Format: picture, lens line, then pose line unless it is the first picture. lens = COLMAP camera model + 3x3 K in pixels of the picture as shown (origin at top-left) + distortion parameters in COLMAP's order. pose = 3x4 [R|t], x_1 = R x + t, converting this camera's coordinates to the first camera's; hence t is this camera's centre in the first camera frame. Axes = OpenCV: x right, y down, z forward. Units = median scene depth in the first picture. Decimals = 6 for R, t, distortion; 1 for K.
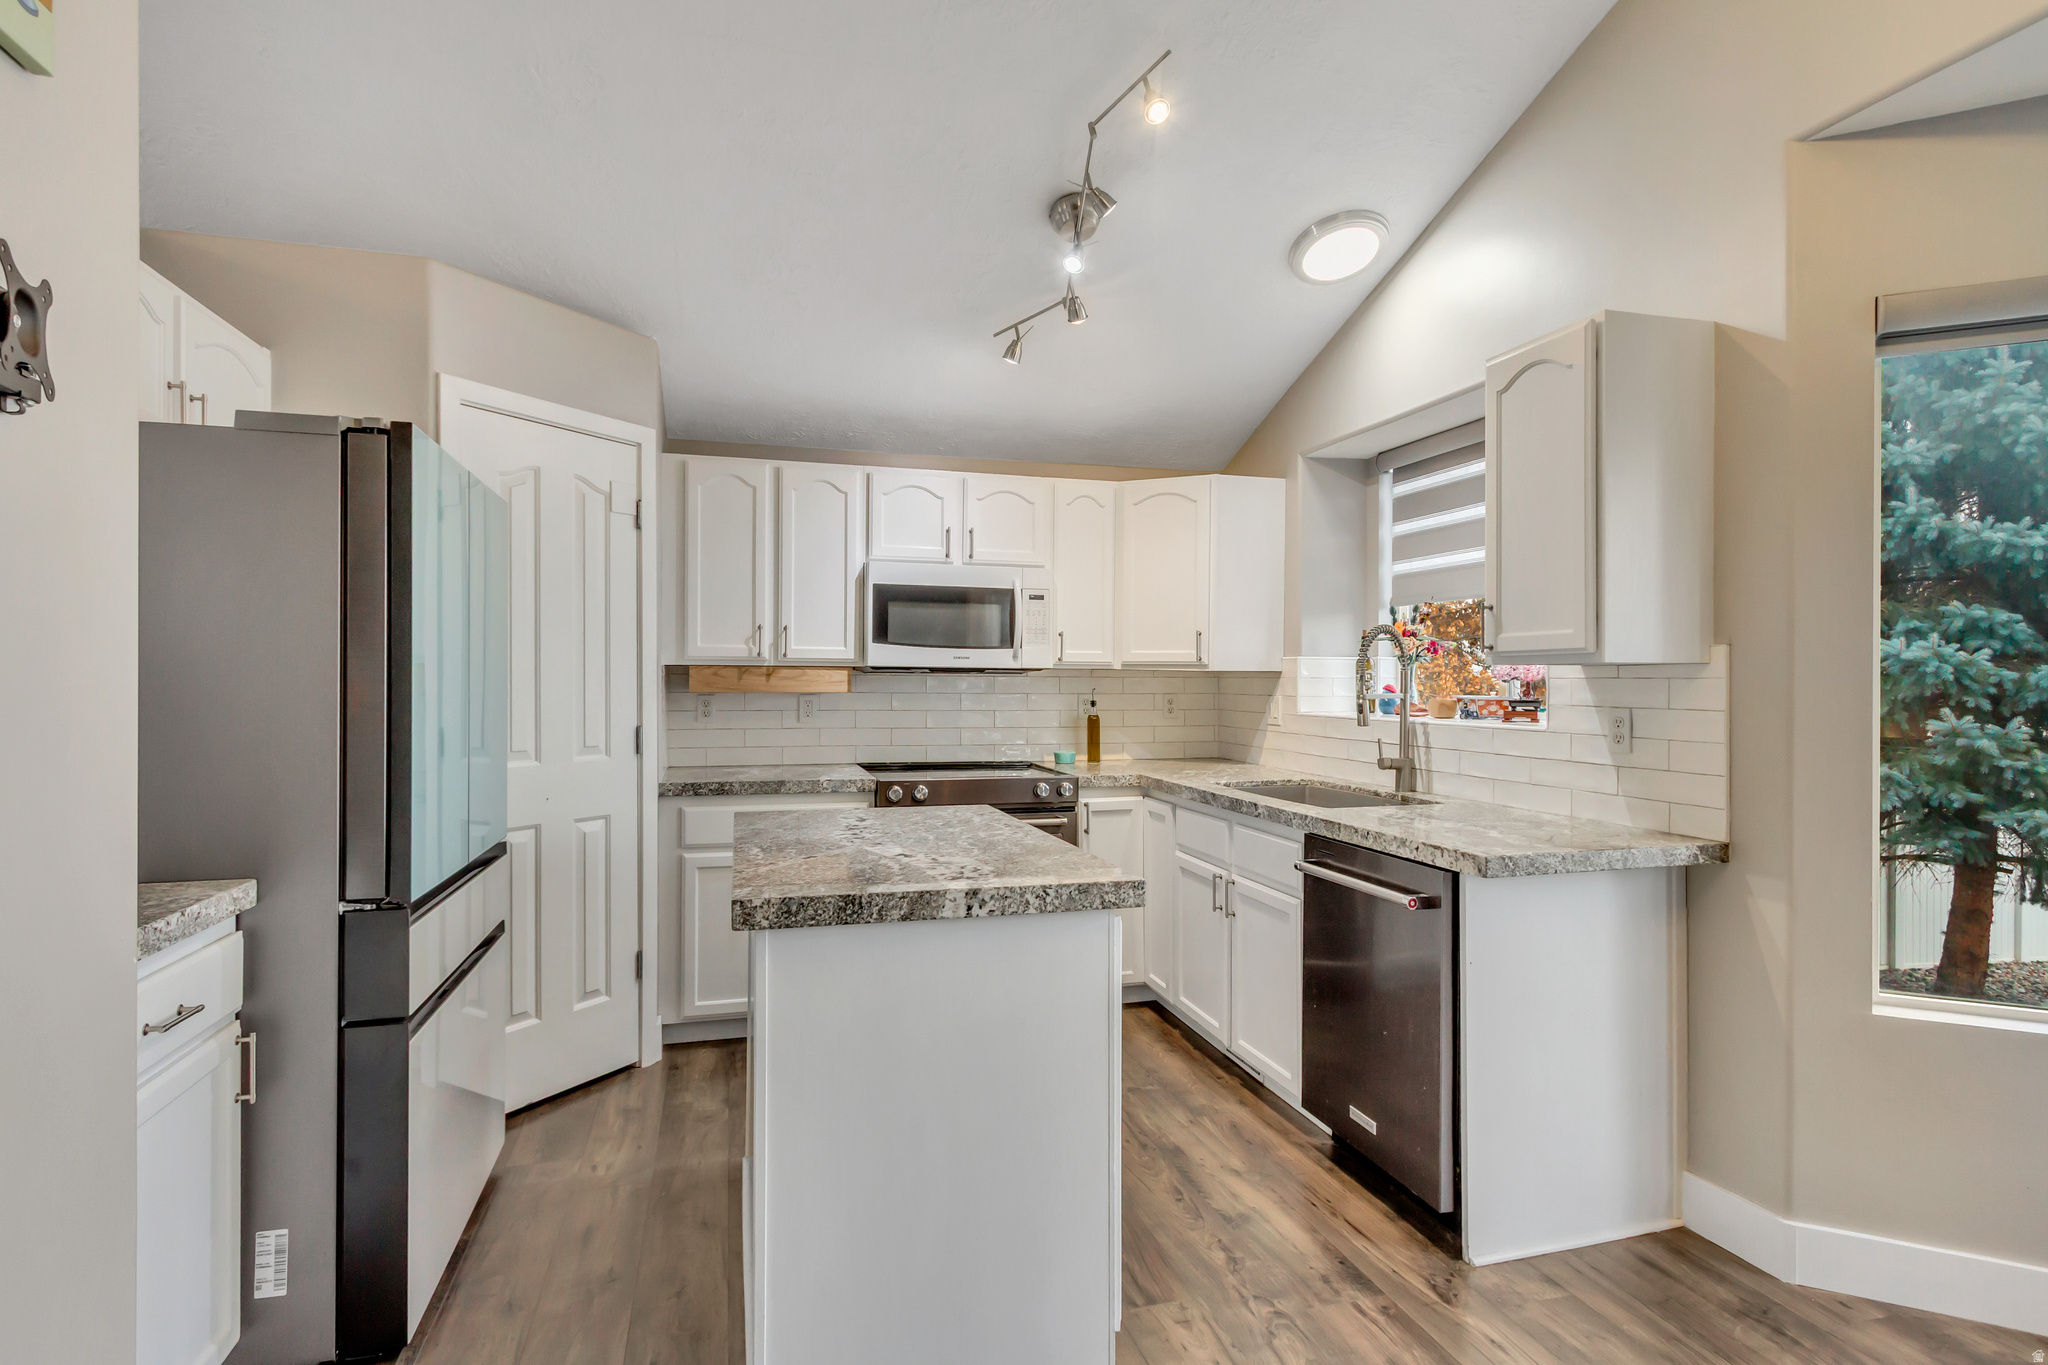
lens RADIAL K [[1059.4, 0, 1041.0], [0, 1059.4, 679.7], [0, 0, 1]] dist [0.013958, -0.004026]
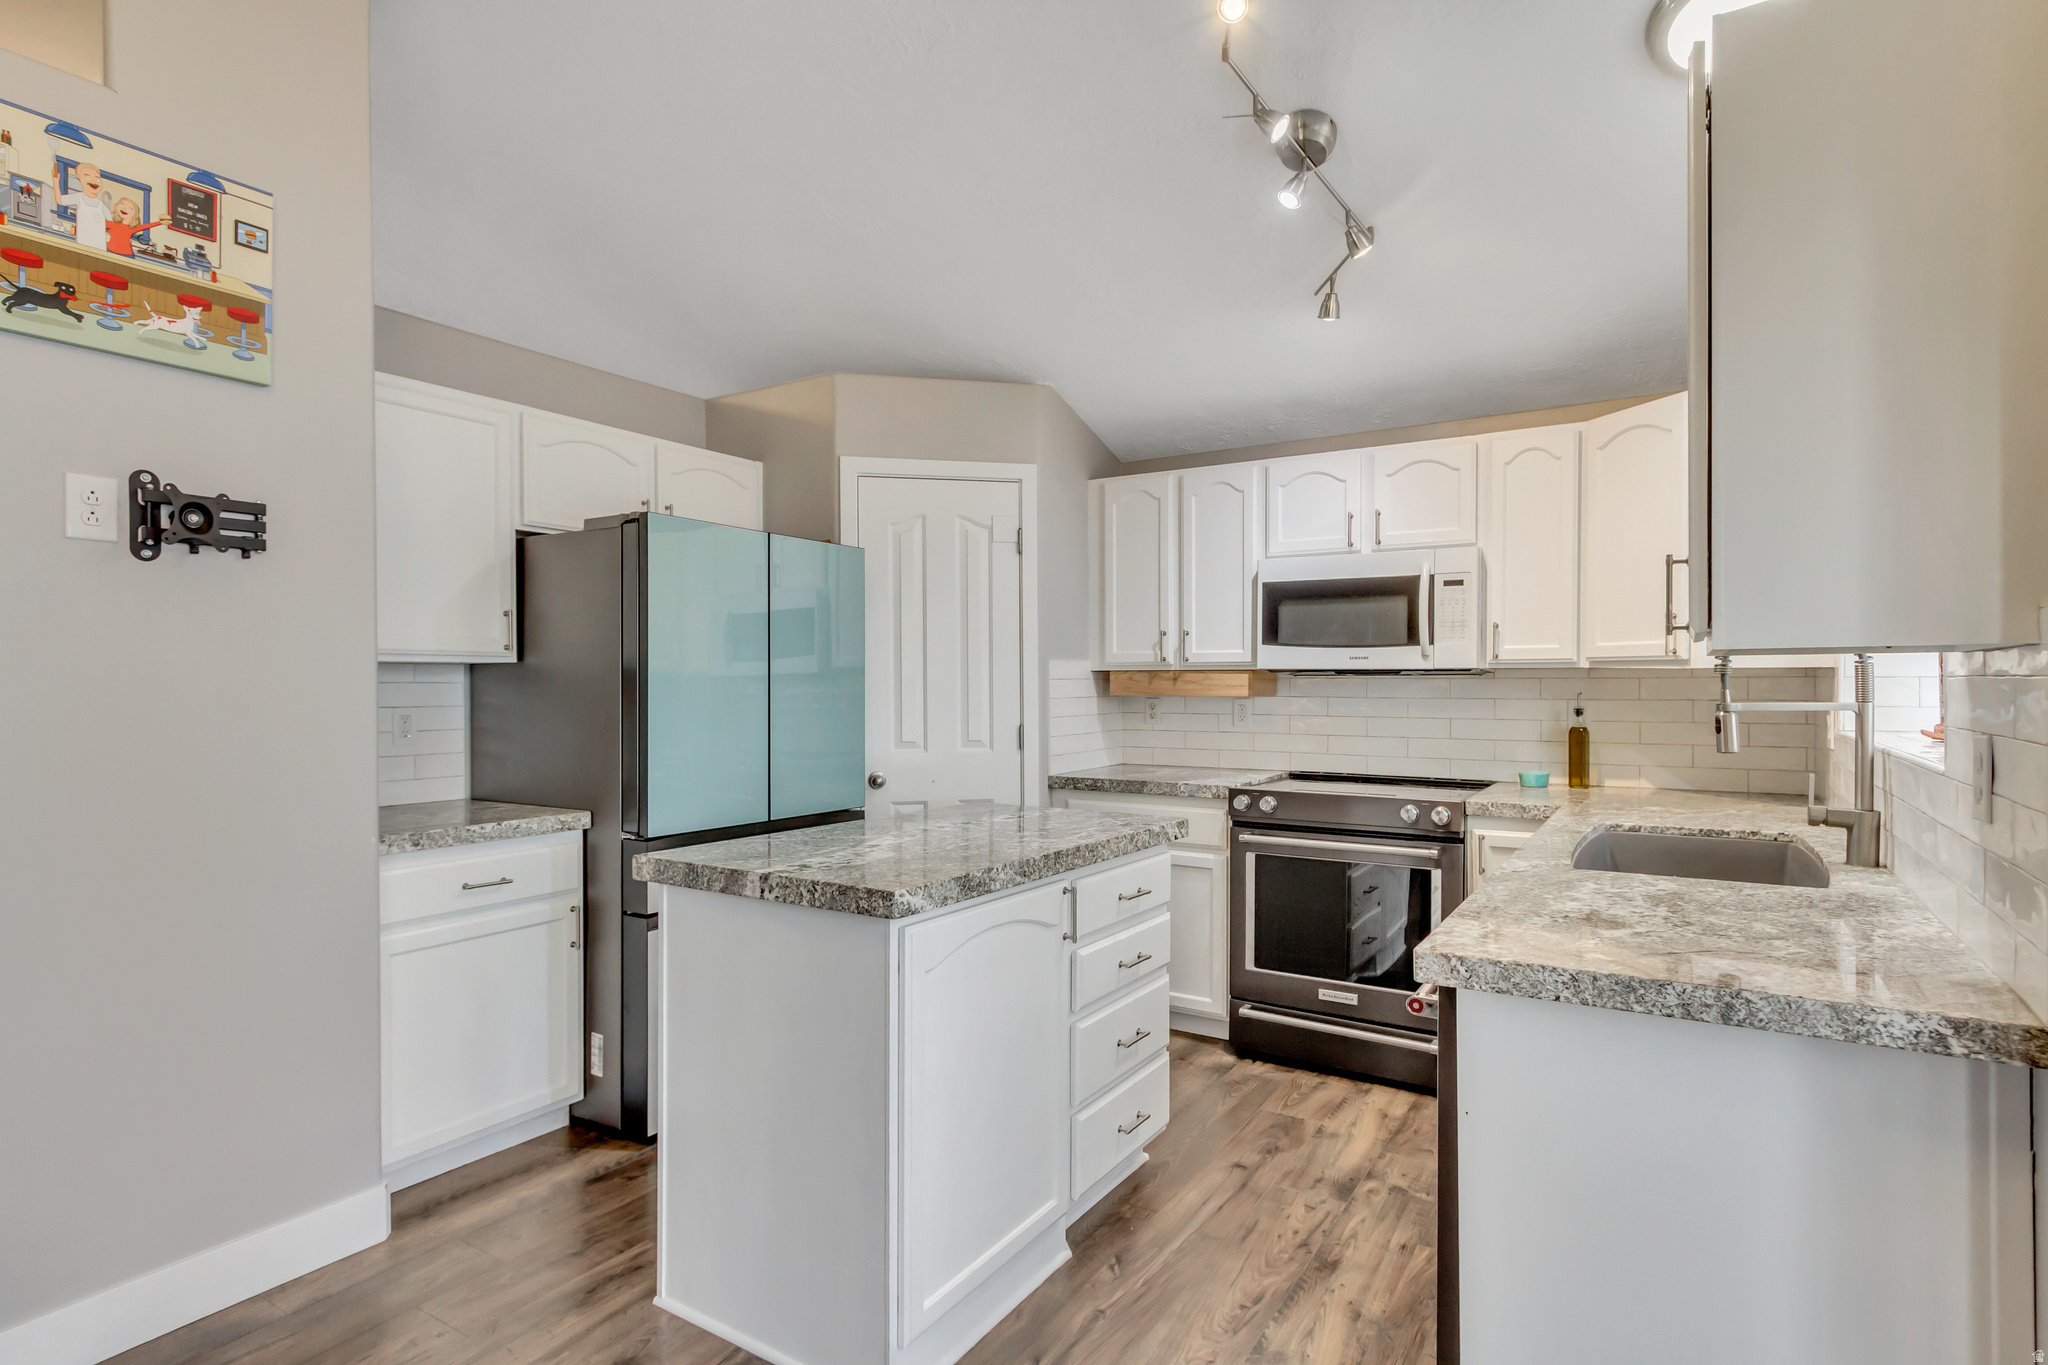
lens RADIAL K [[1059.4, 0, 1028.4], [0, 1059.4, 687.2], [0, 0, 1]] dist [0.013958, -0.004026]
pose [[0.657077, -0.001542, -0.753821, 0.669750], [0.005127, 0.999984, 0.002424, 0.000254], [0.753806, -0.005458, 0.657075, 0.336659]]
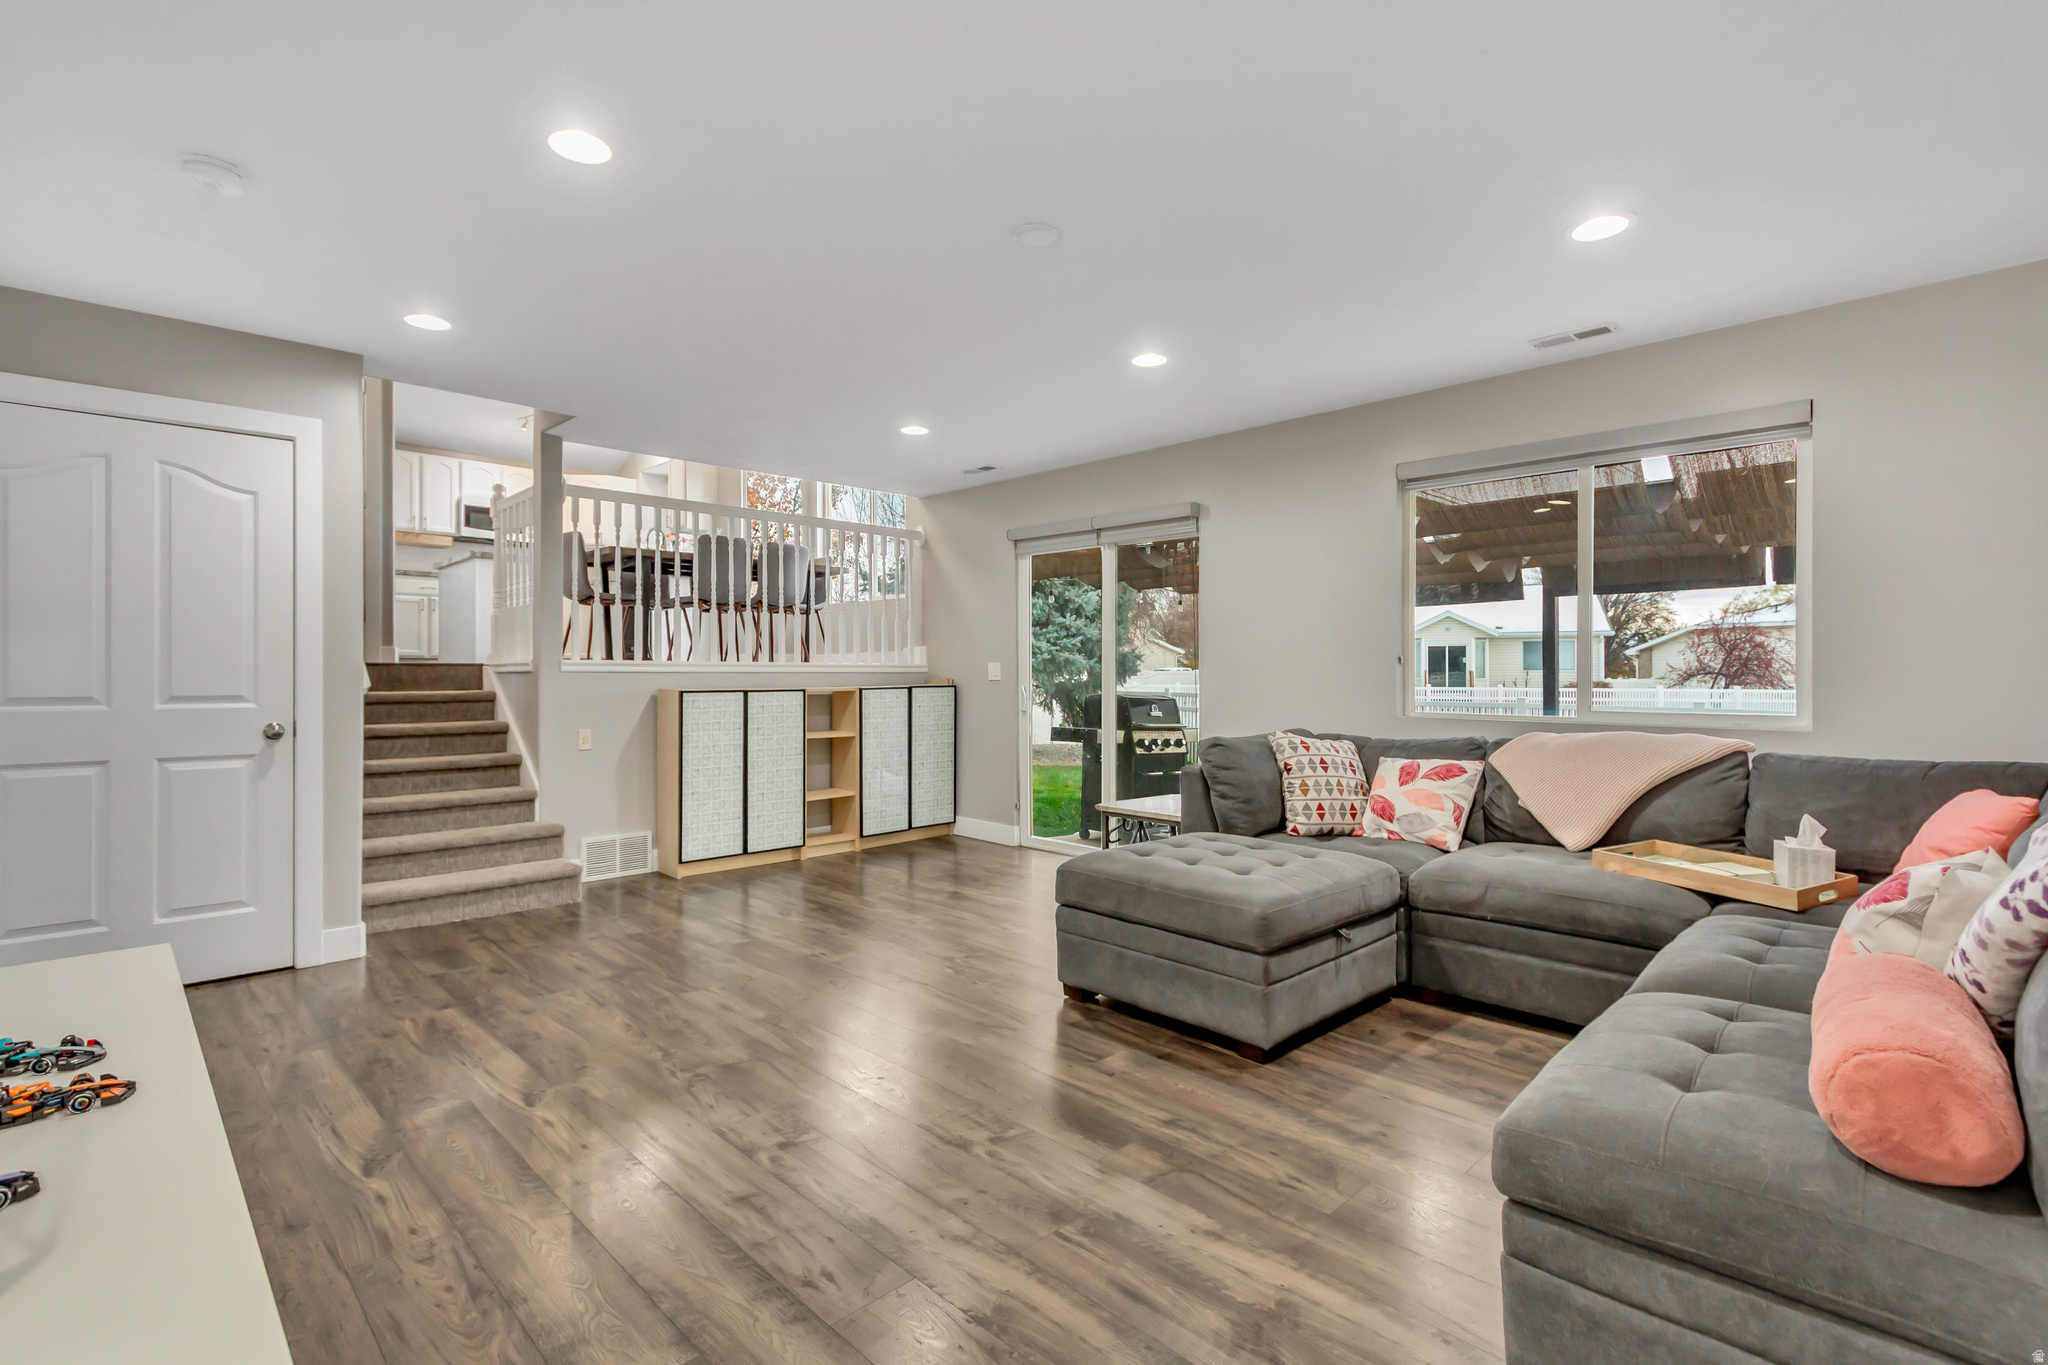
lens RADIAL K [[942.7, 0, 1031.2], [0, 942.7, 674.6], [0, 0, 1]] dist [0.005691, -0.000677]
pose [[0.866949, -0.000052, 0.498397, -0.169321], [-0.005214, 0.999944, 0.009173, 0.479183], [-0.498369, -0.010551, 0.866901, -2.749026]]
